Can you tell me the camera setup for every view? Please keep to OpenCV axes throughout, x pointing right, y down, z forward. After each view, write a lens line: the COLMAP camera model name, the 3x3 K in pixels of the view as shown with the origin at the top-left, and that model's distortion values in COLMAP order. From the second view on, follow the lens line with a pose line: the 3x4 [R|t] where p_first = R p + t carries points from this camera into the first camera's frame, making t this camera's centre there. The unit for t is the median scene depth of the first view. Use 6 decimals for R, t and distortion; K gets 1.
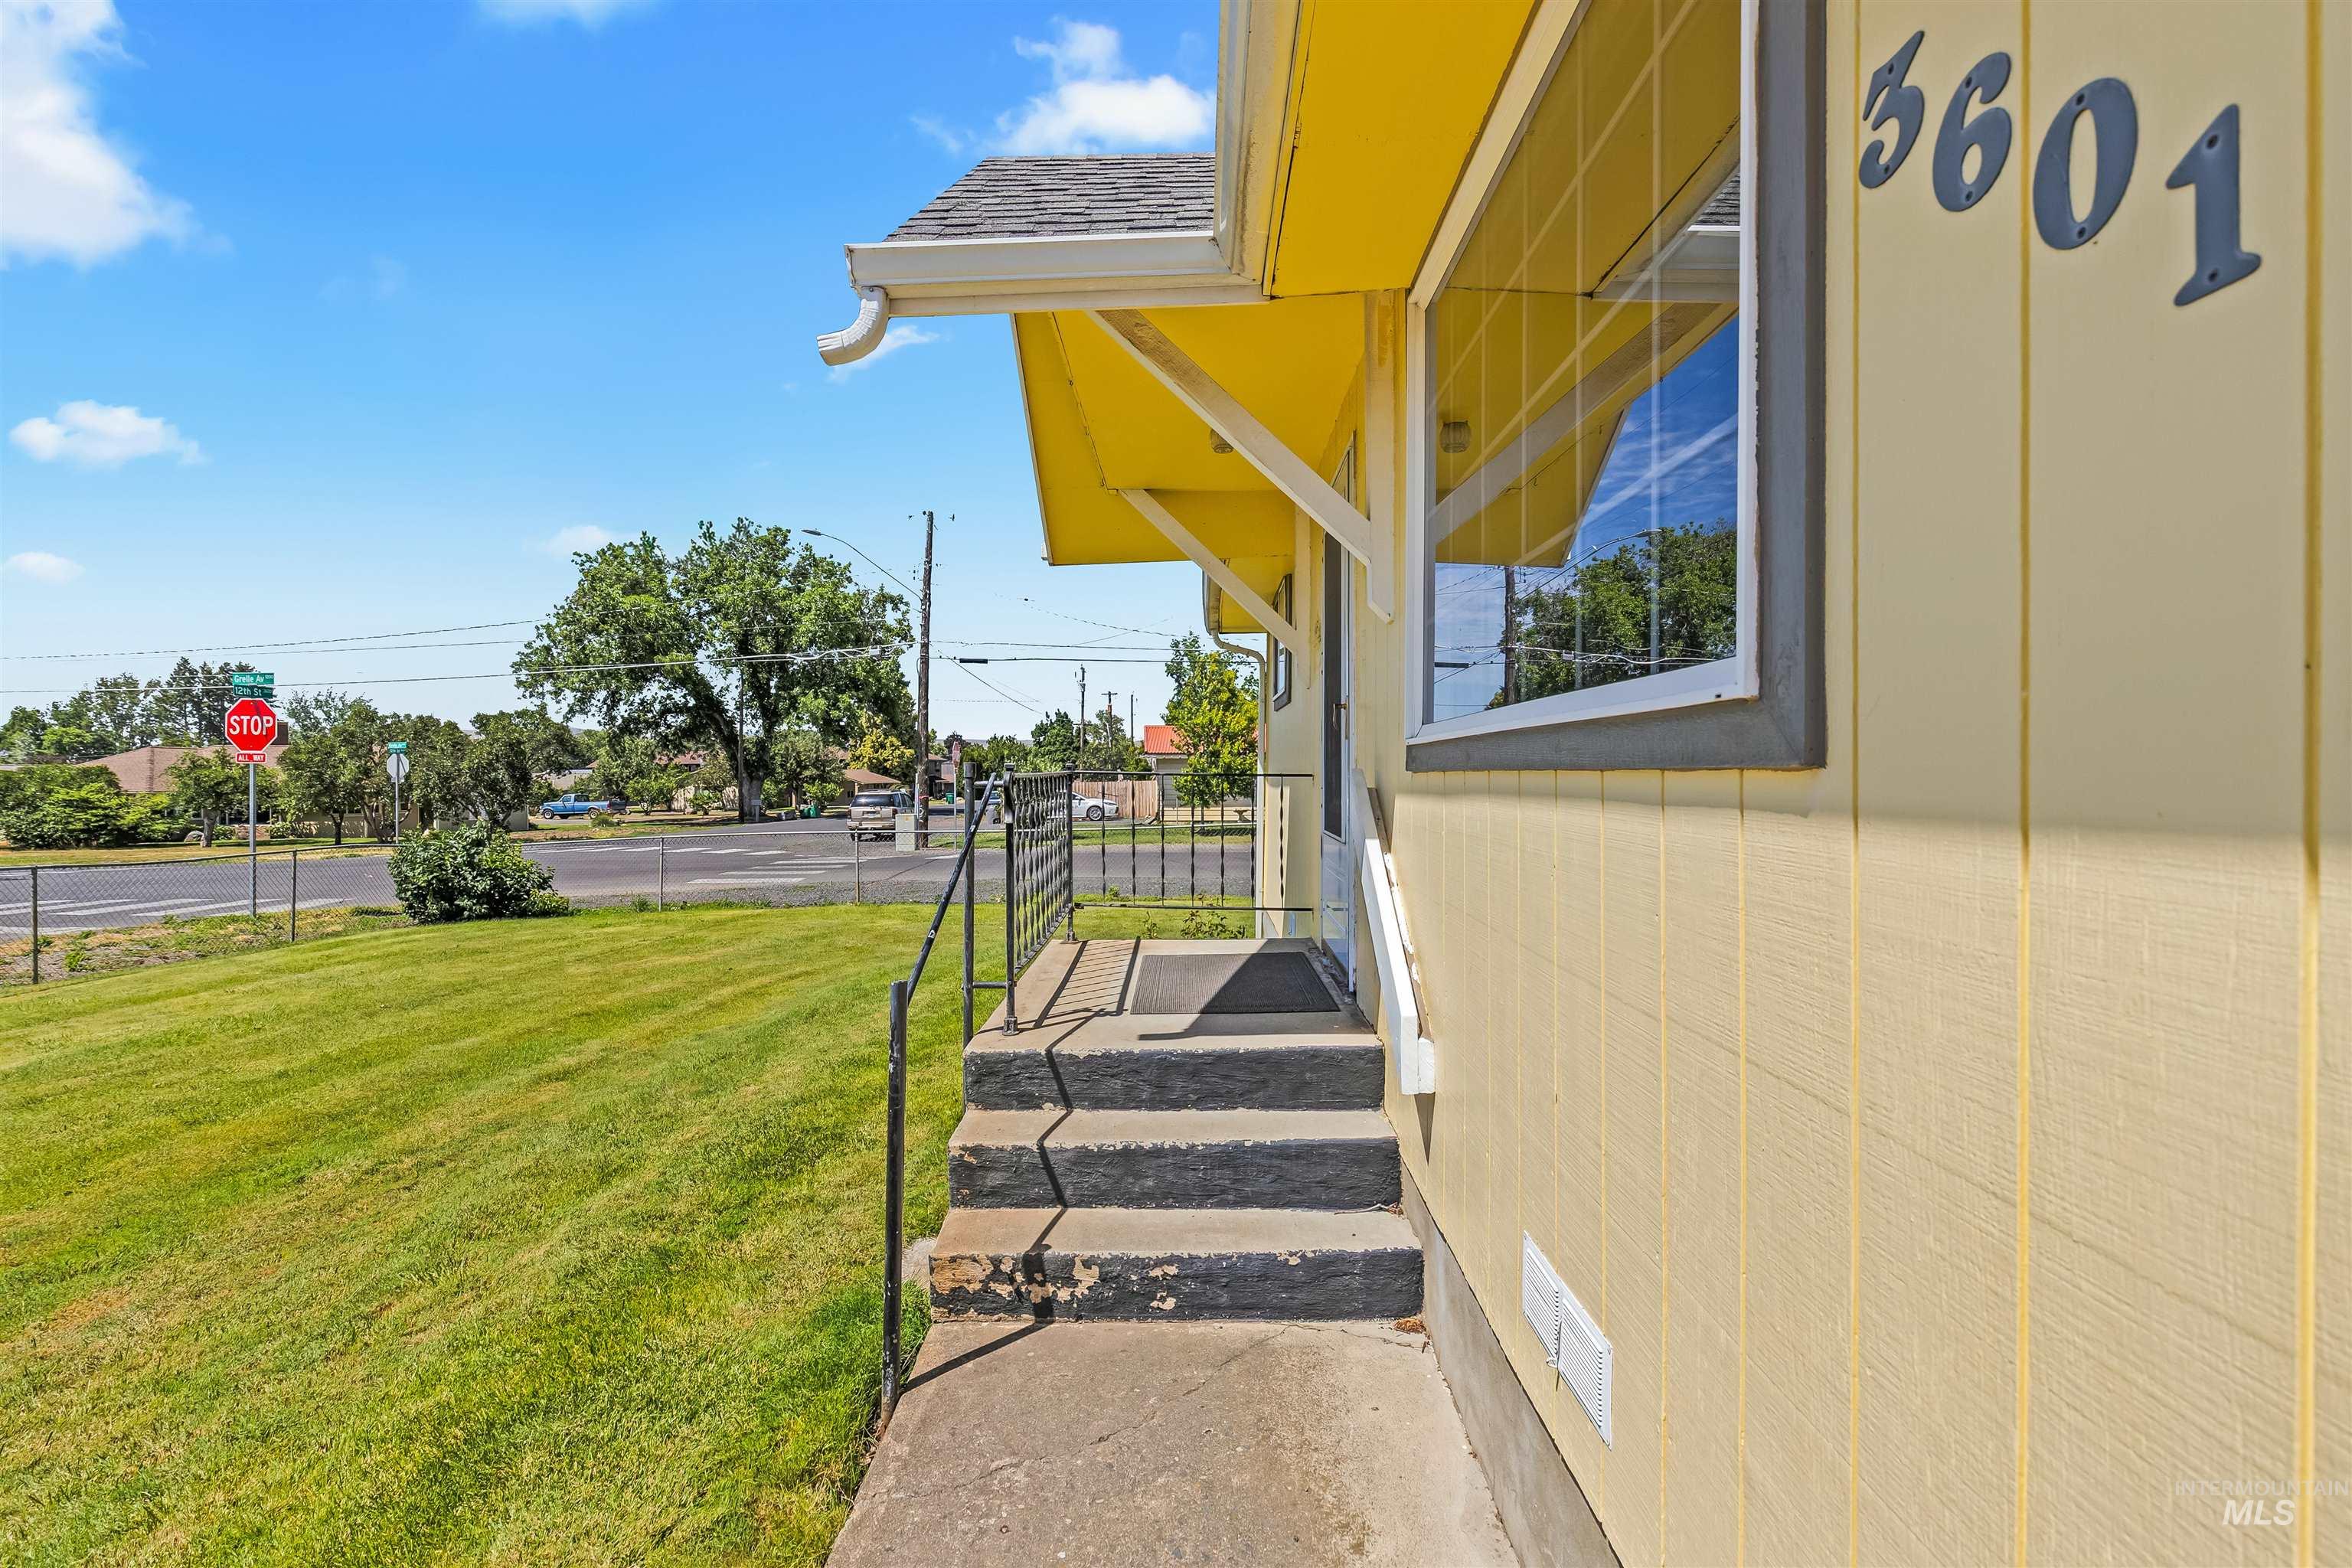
lens RADIAL K [[1064.8, 0, 1181.2], [0, 1064.8, 775.3], [0, 0, 1]] dist [-0.001756, 0.000191]
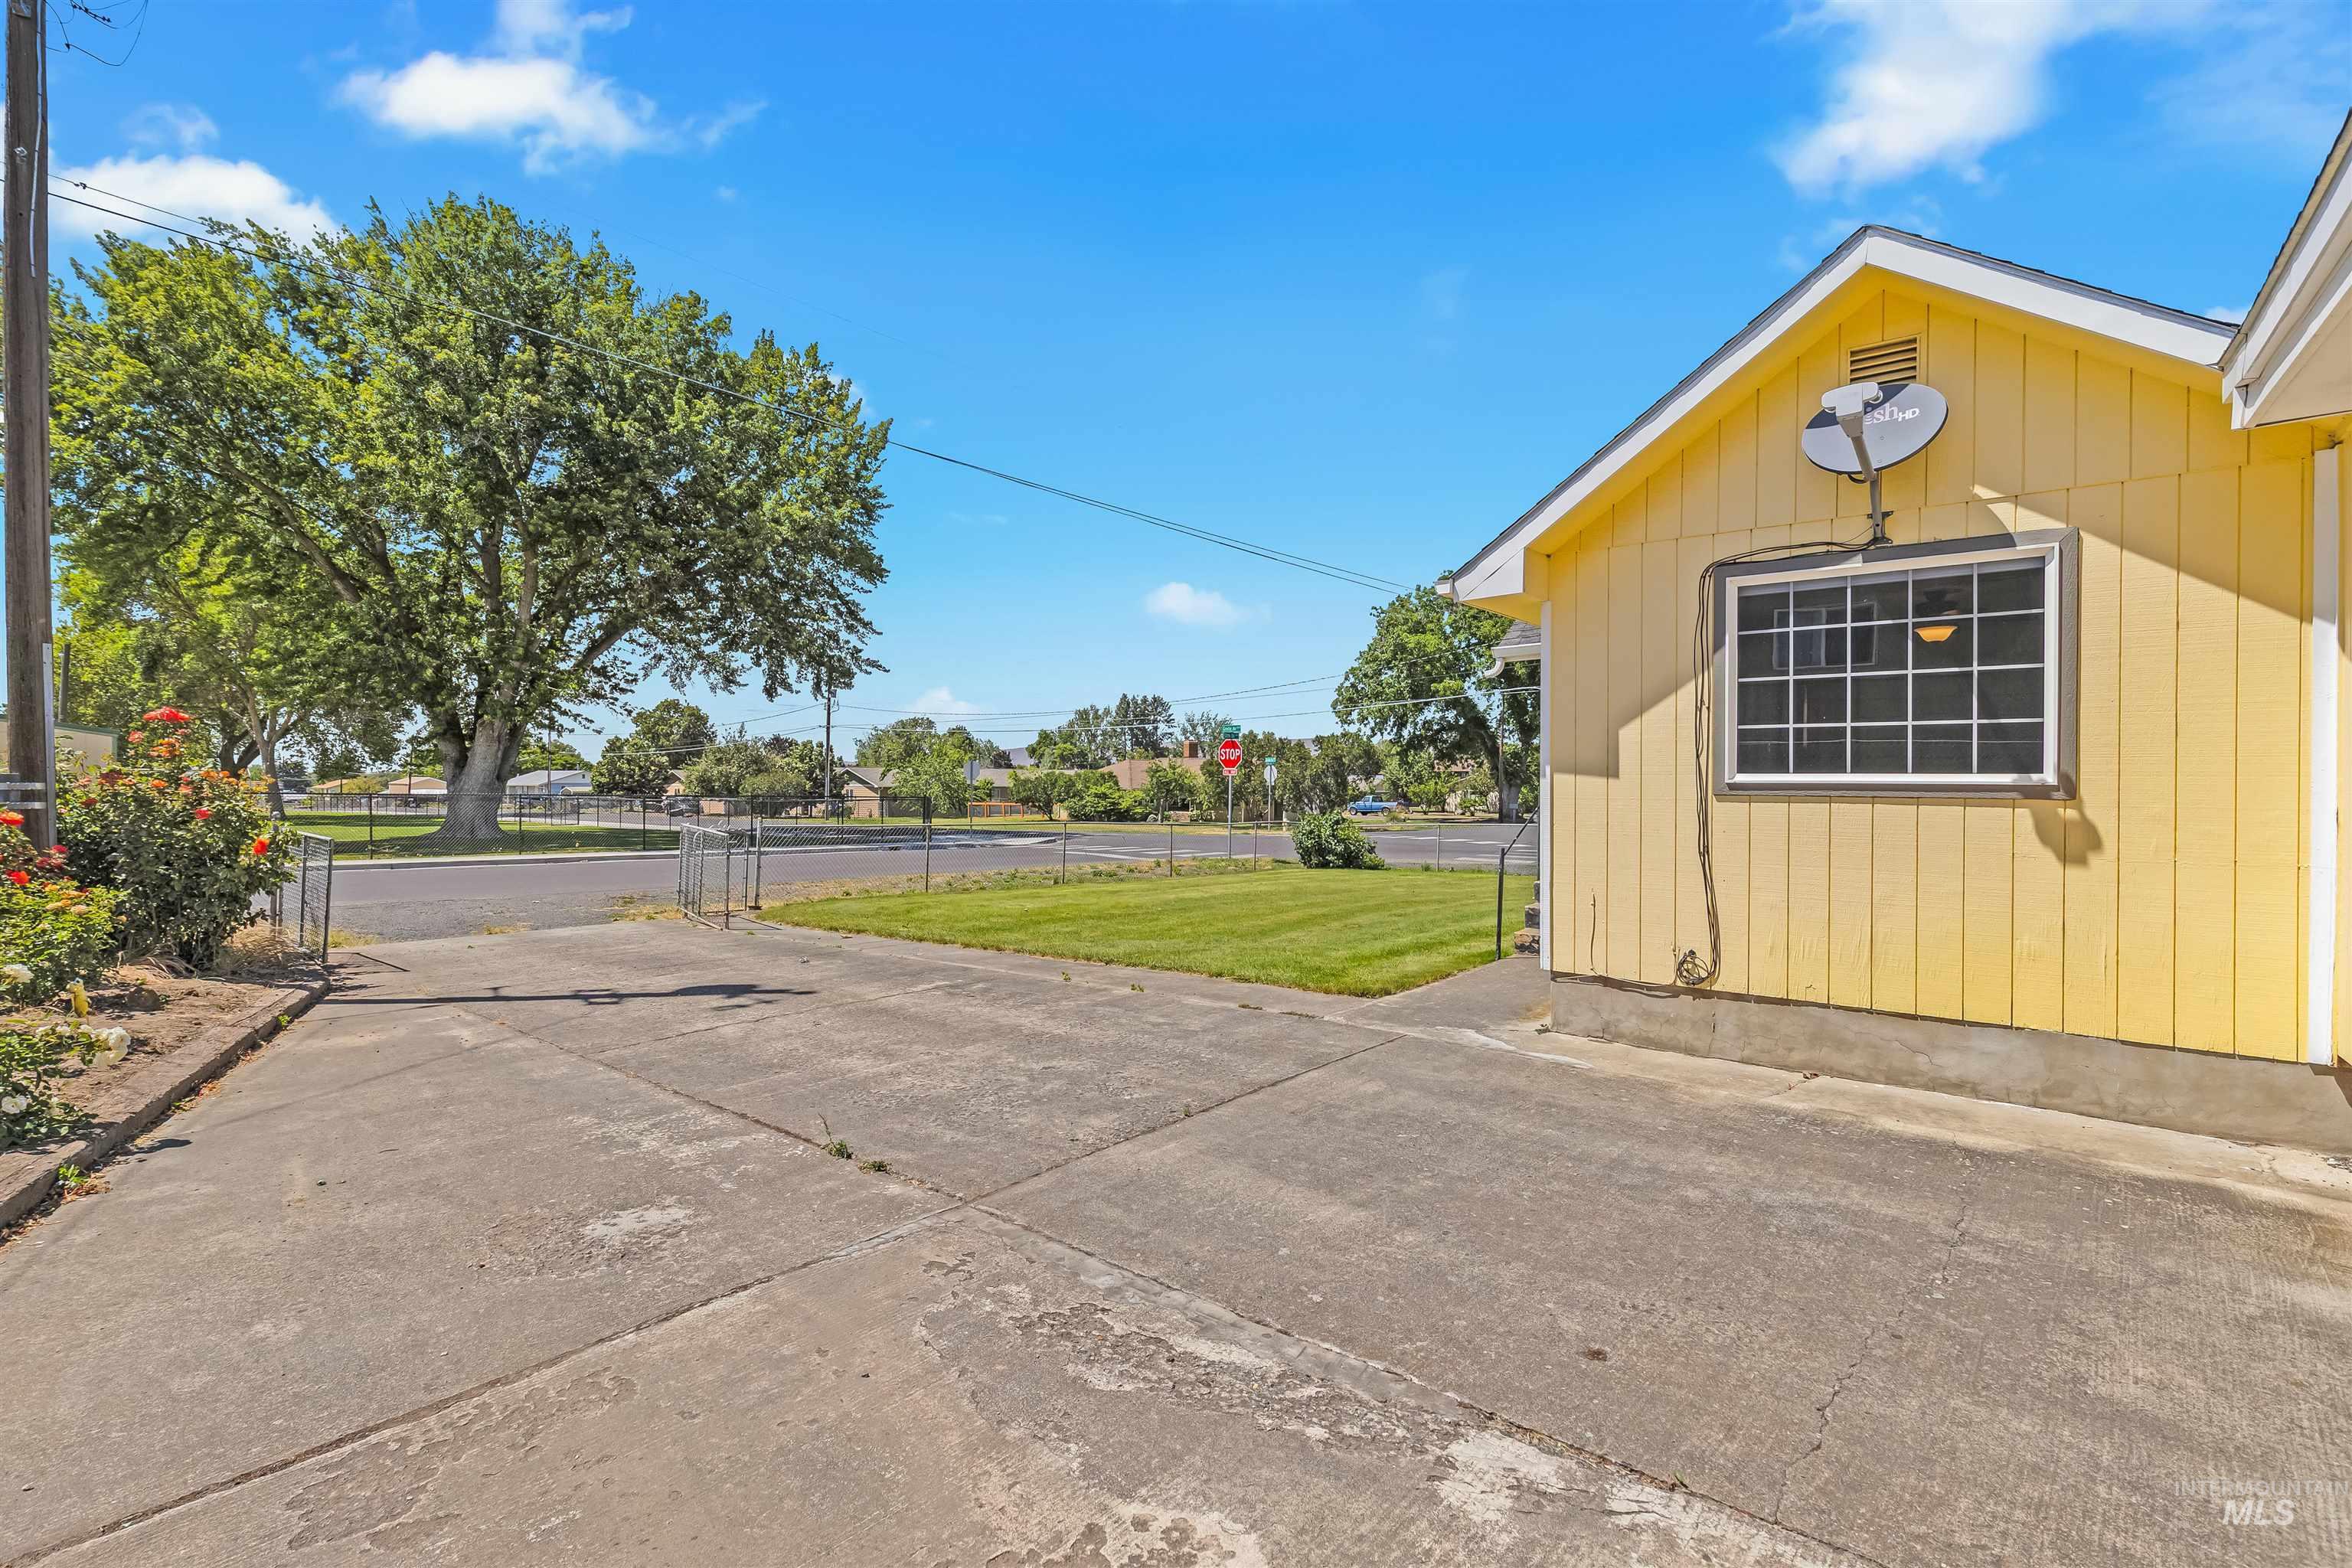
lens RADIAL K [[1007.8, 0, 1161.0], [0, 1007.8, 772.3], [0, 0, 1]] dist [0.002519, -0.006374]
pose [[0.750981, 0.005790, -0.660298, 0.236321], [-0.012006, 0.999916, -0.004886, -0.007971], [0.660214, 0.011597, 0.750988, -0.495373]]
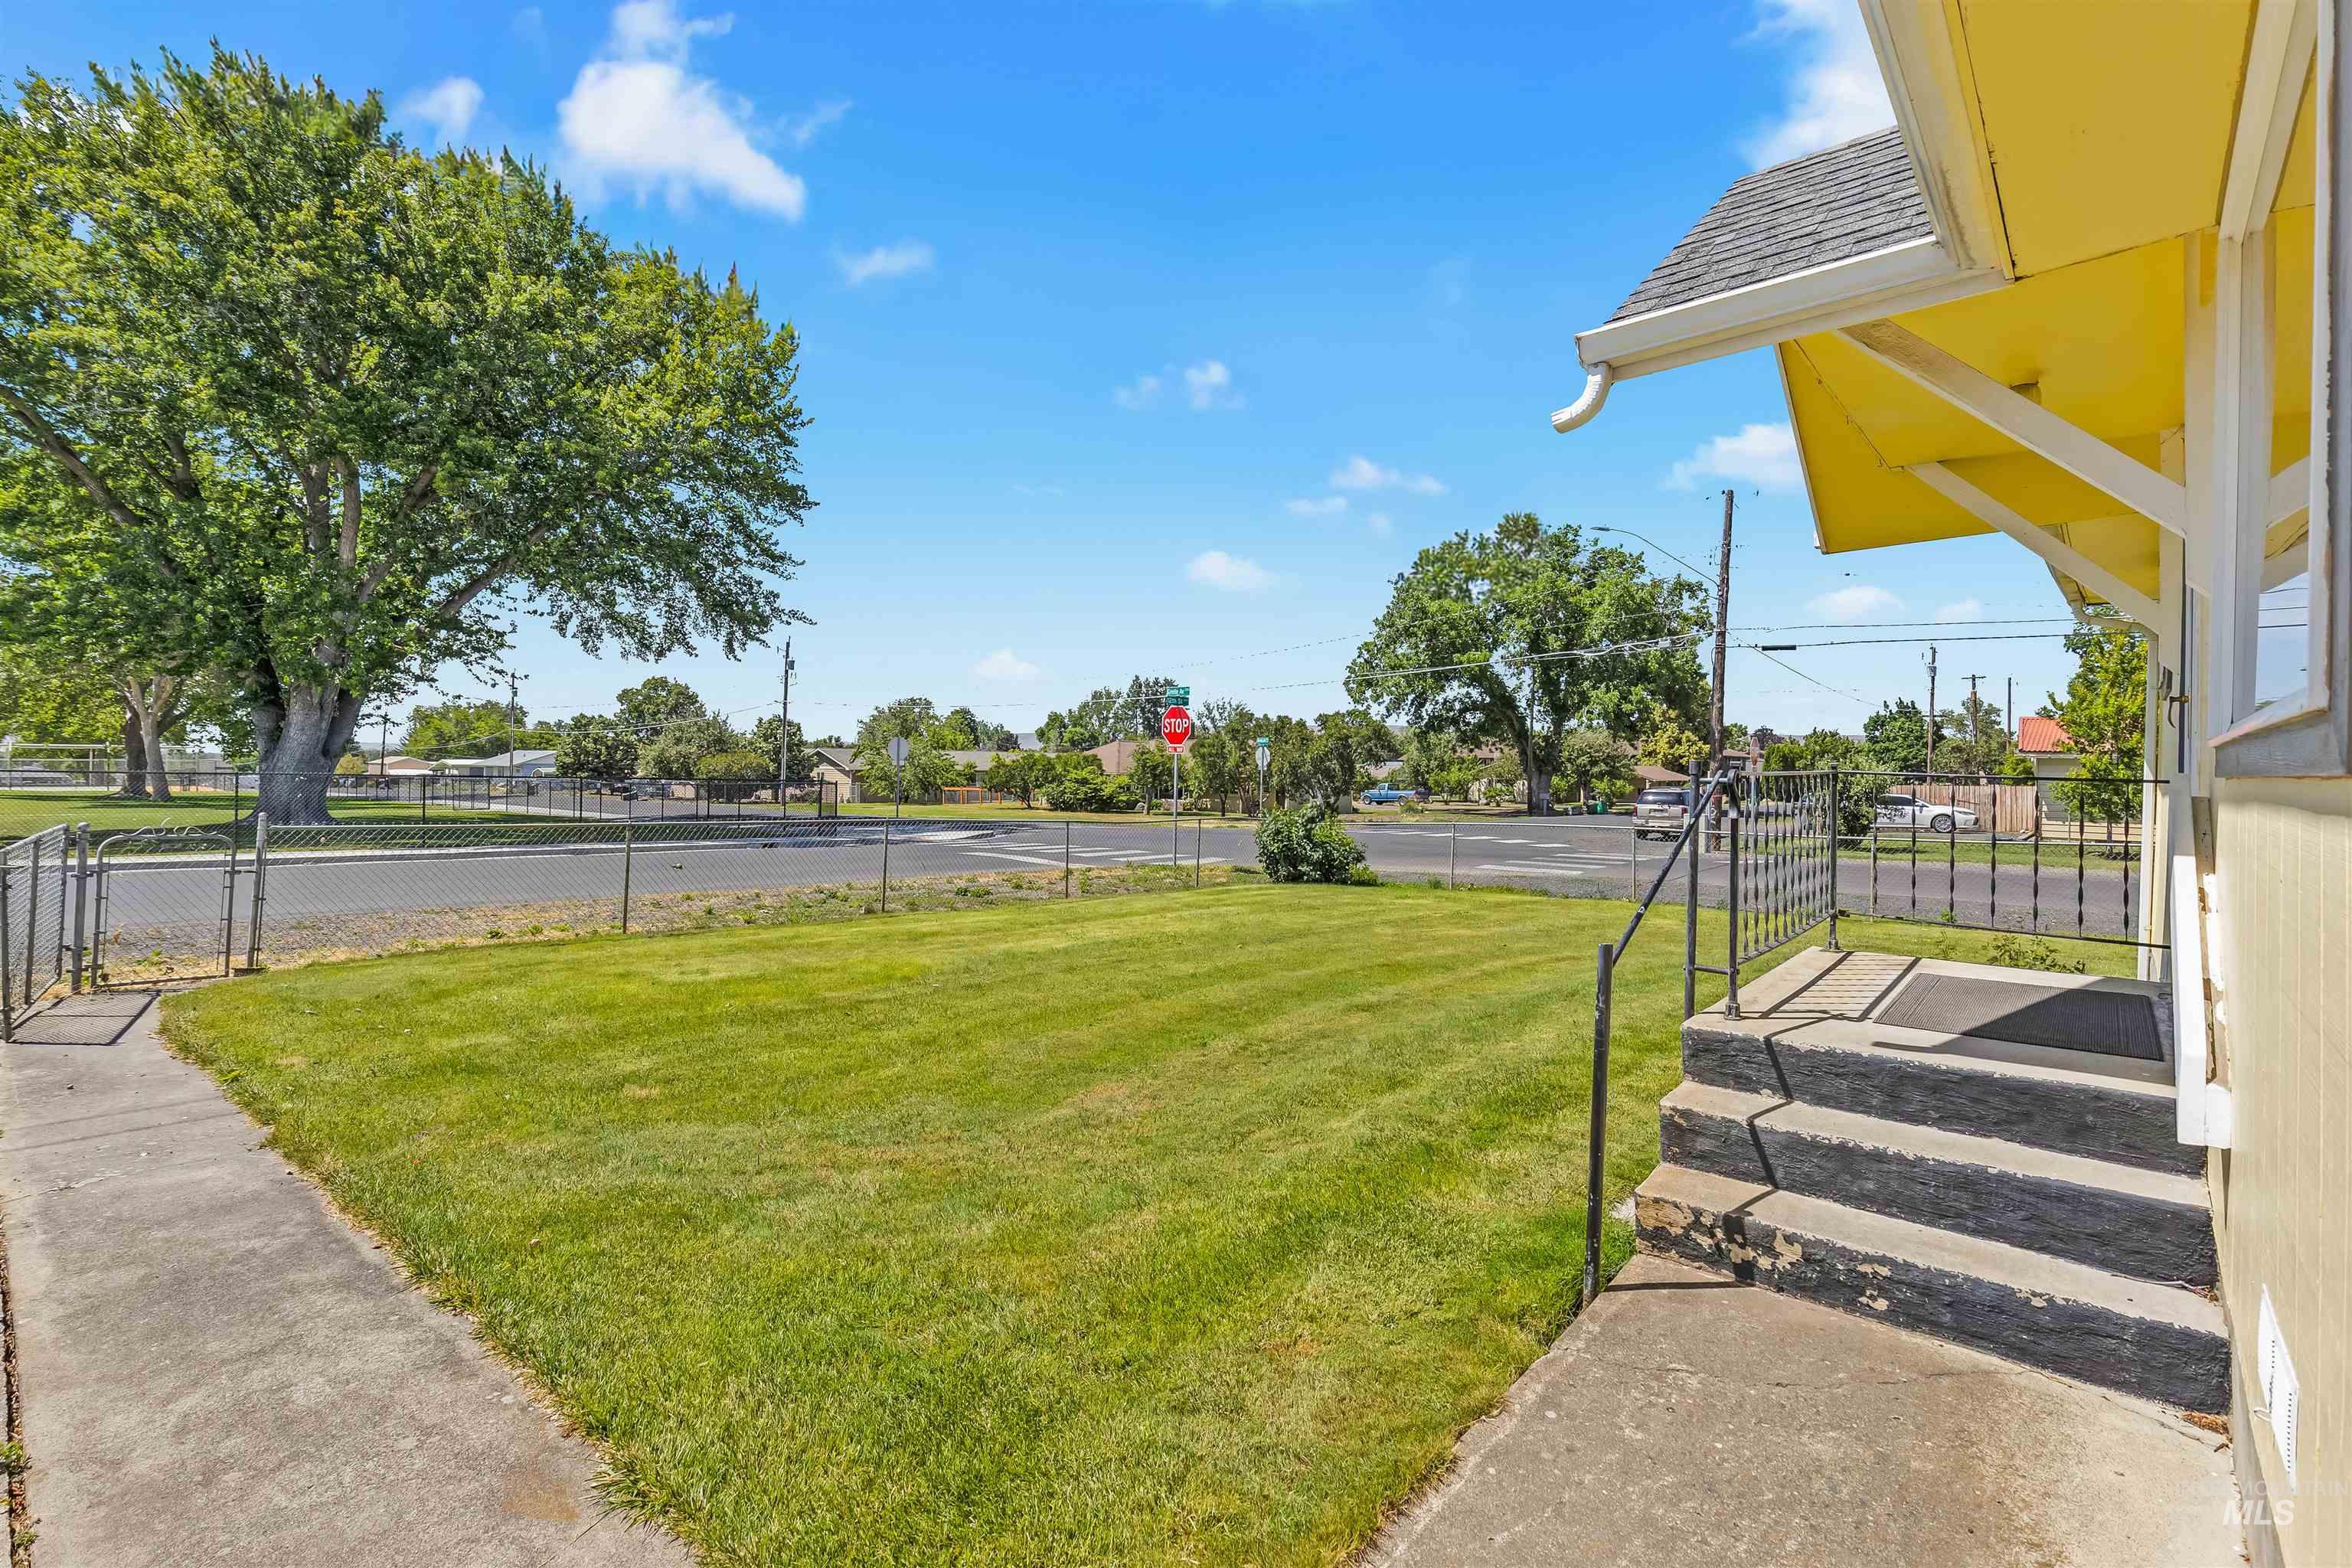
lens RADIAL K [[1064.8, 0, 1181.2], [0, 1064.8, 775.3], [0, 0, 1]] dist [-0.001756, 0.000191]
pose [[0.757878, 0.022734, -0.652000, 0.026368], [-0.019749, 0.999734, 0.011903, 0.000007], [0.652097, 0.003855, 0.758126, -0.038097]]
